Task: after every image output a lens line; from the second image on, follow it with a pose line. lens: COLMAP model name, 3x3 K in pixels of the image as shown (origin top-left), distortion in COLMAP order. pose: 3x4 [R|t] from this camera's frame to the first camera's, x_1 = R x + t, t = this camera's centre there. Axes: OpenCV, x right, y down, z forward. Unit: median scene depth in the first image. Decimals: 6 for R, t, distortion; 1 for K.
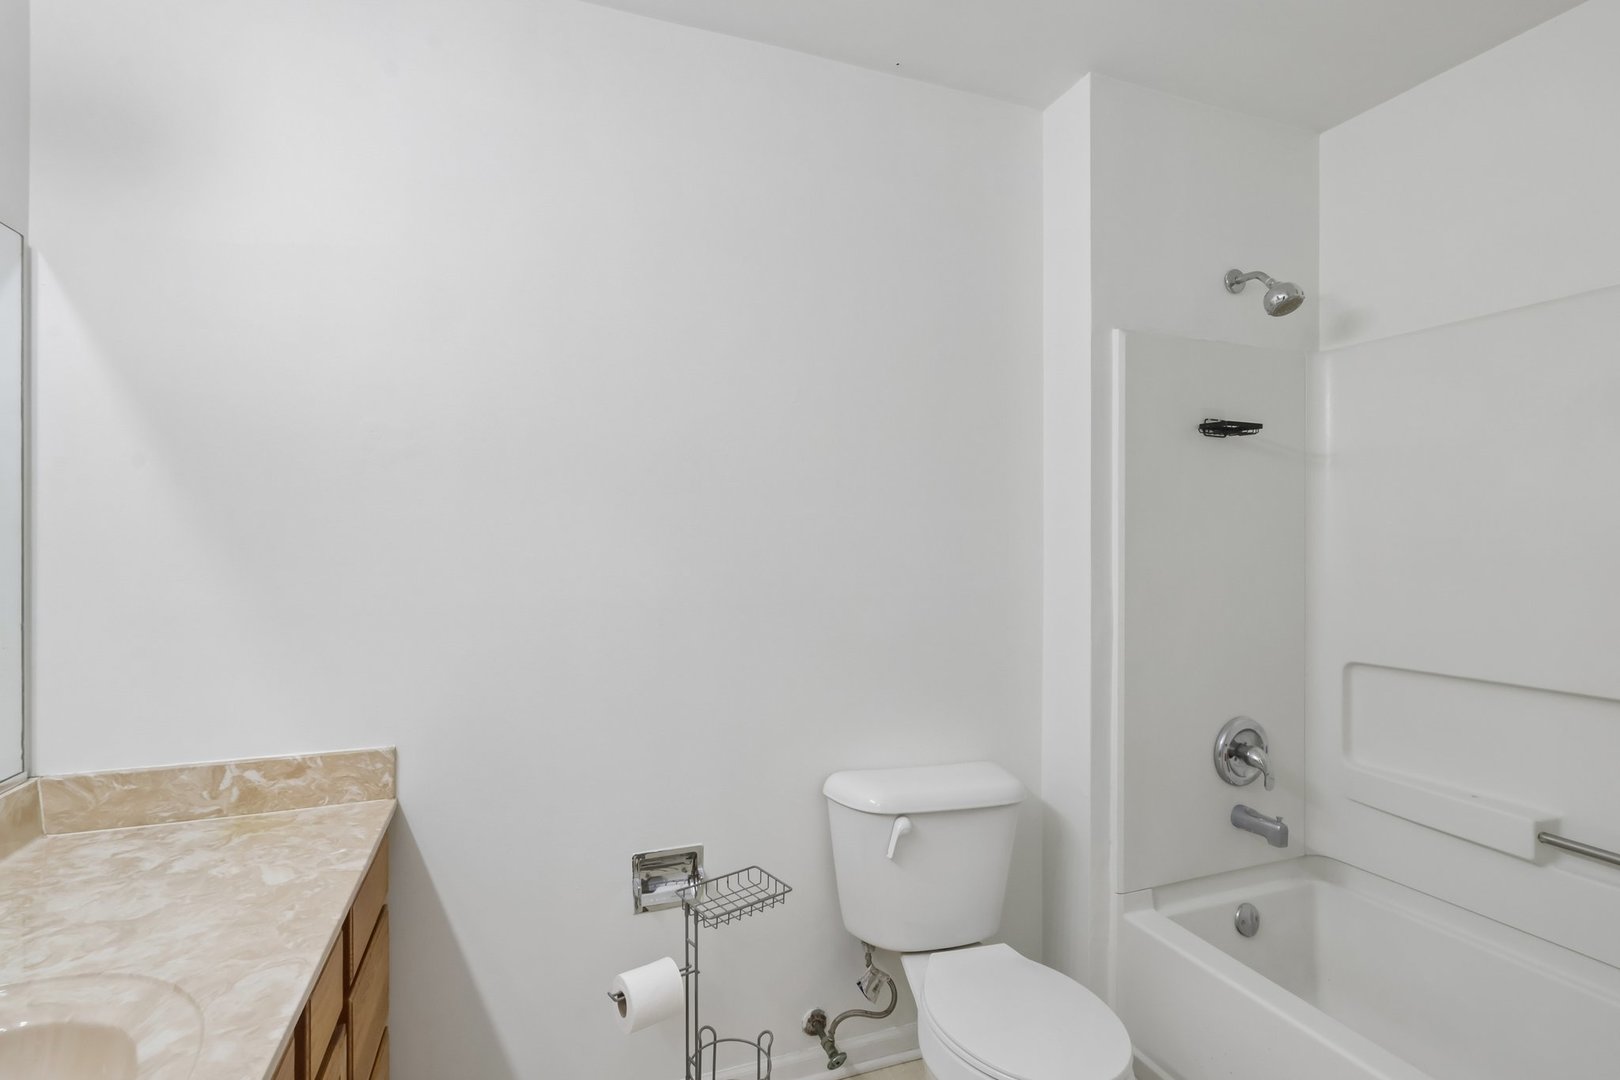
lens RADIAL K [[752.0, 0, 802.0], [0, 752.0, 538.9], [0, 0, 1]] dist [0.001554, 0.000646]
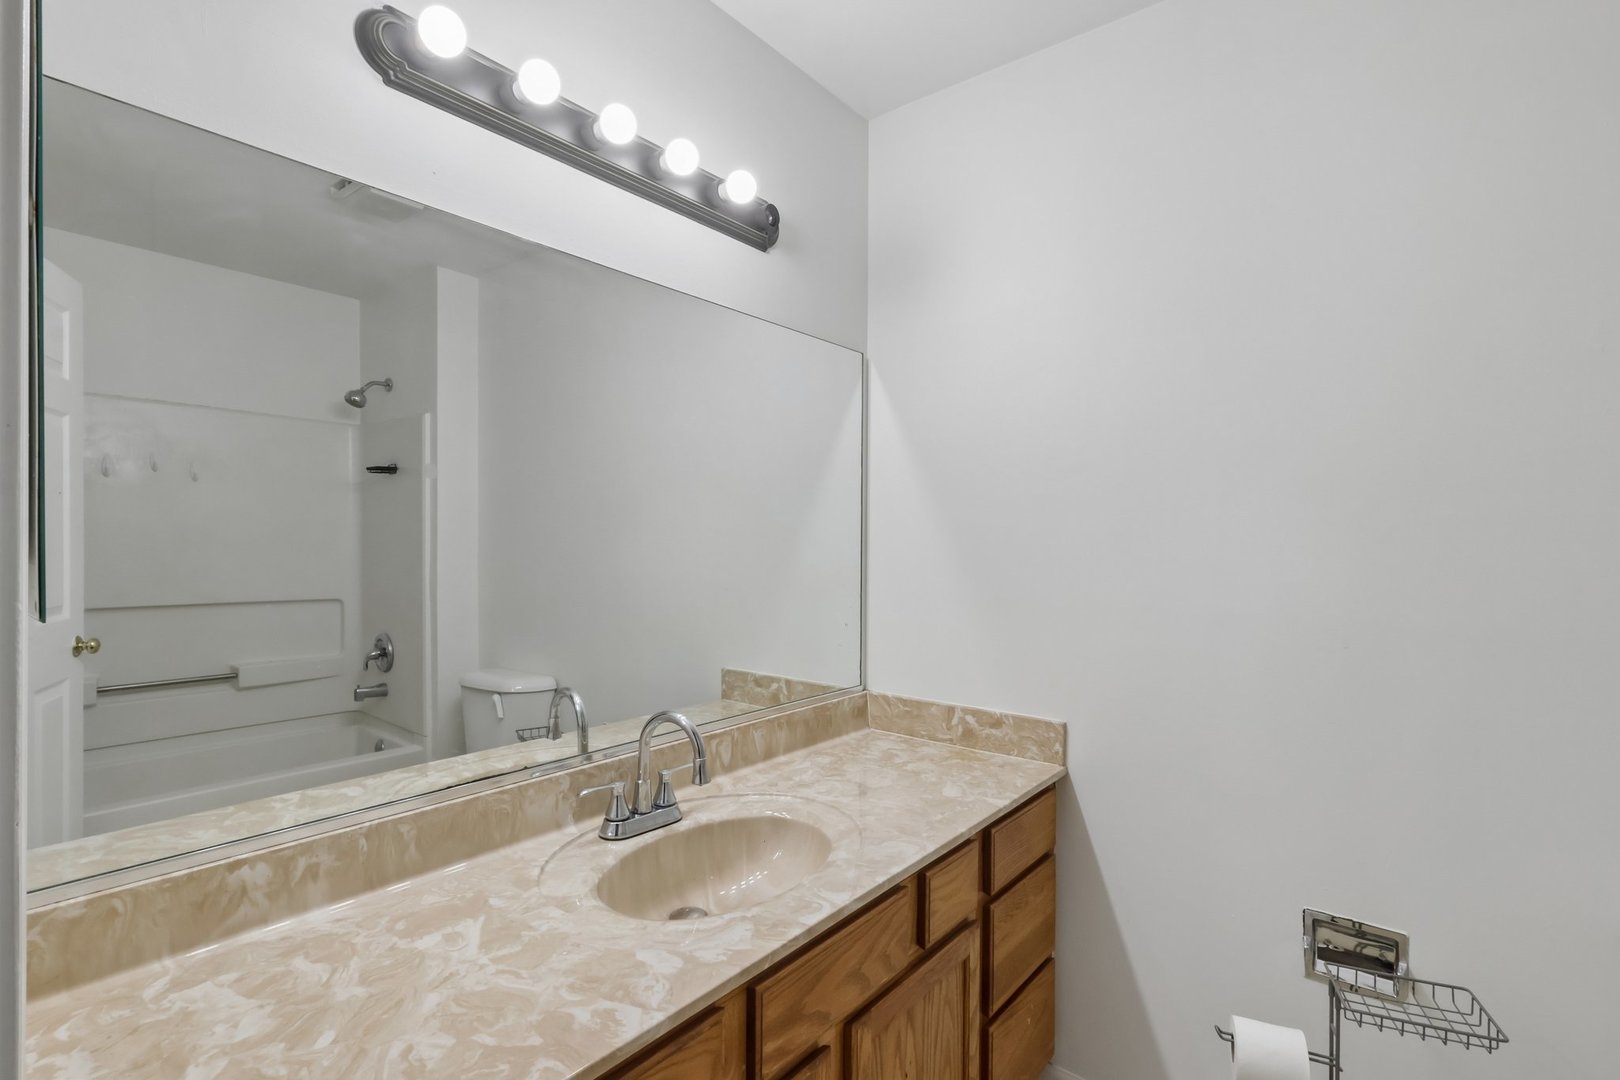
lens RADIAL K [[752.0, 0, 813.5], [0, 752.0, 546.7], [0, 0, 1]] dist [0.001554, 0.000646]
pose [[0.508042, 0.006435, -0.861308, 0.281311], [-0.006859, 0.999971, 0.003426, 0.006279], [0.861305, 0.004167, 0.508071, 0.086538]]
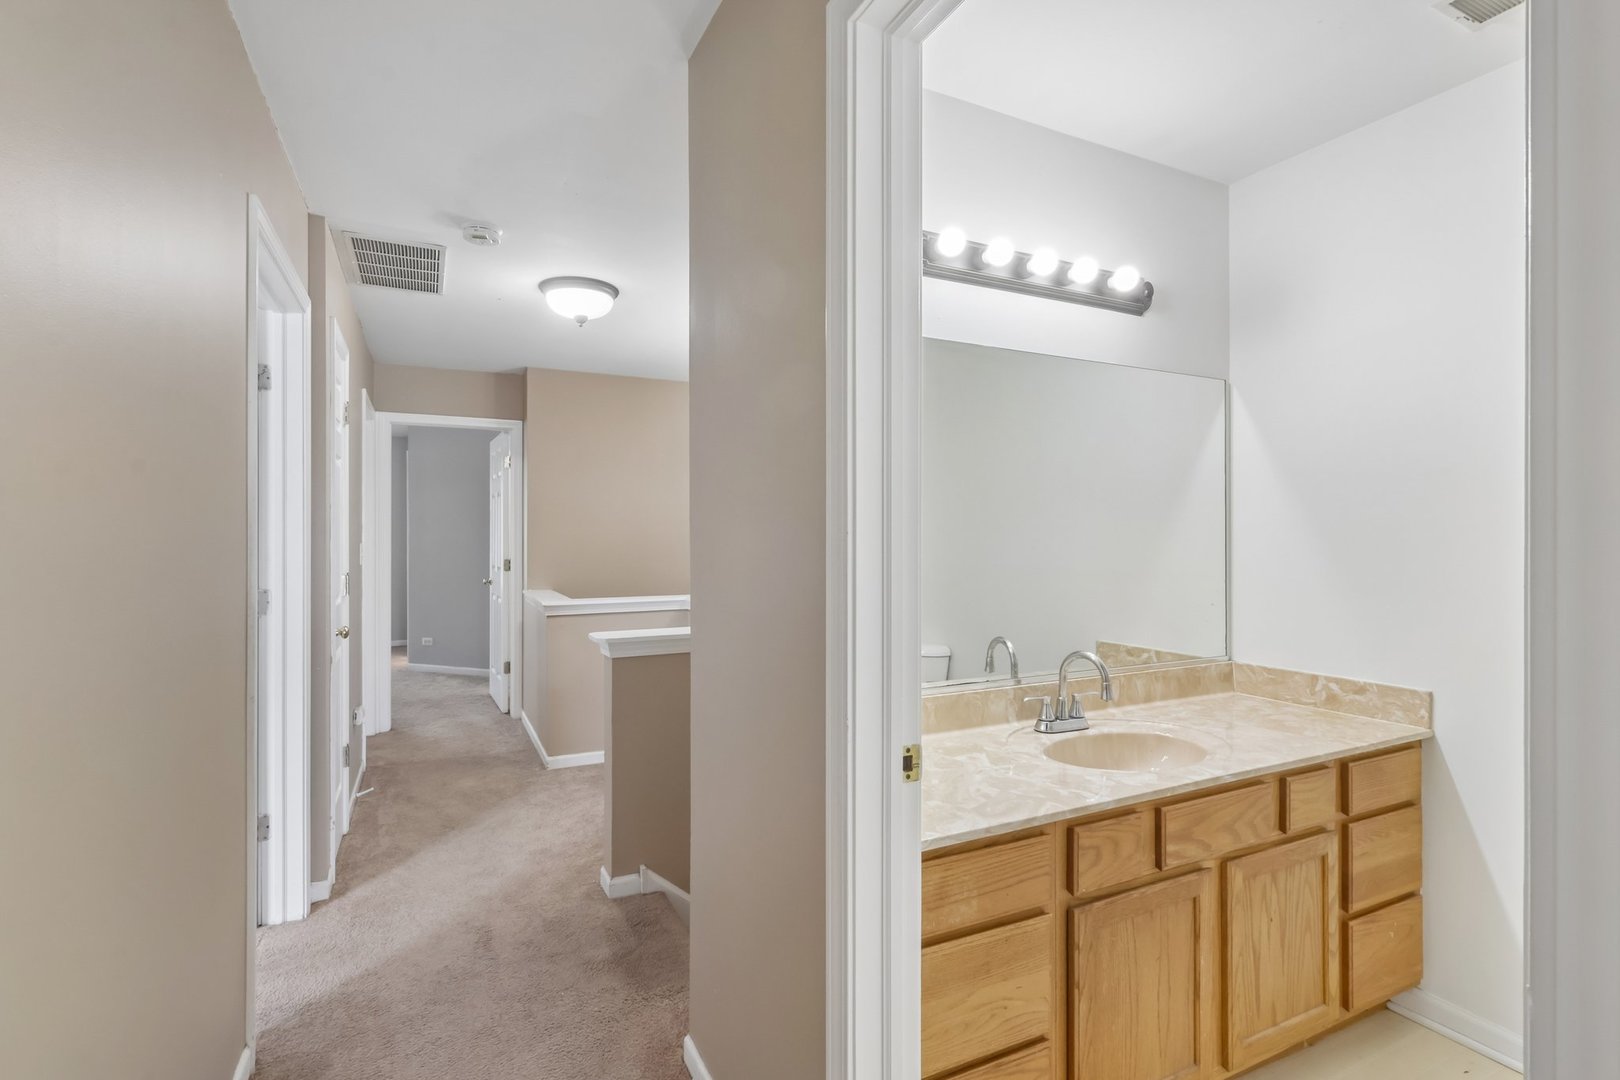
lens RADIAL K [[752.0, 0, 812.7], [0, 752.0, 538.4], [0, 0, 1]] dist [0.001554, 0.000646]
pose [[0.104756, -0.006042, -0.994480, 0.733677], [-0.001007, 0.999980, -0.006181, 0.017897], [0.994497, 0.001649, 0.104748, -0.247037]]
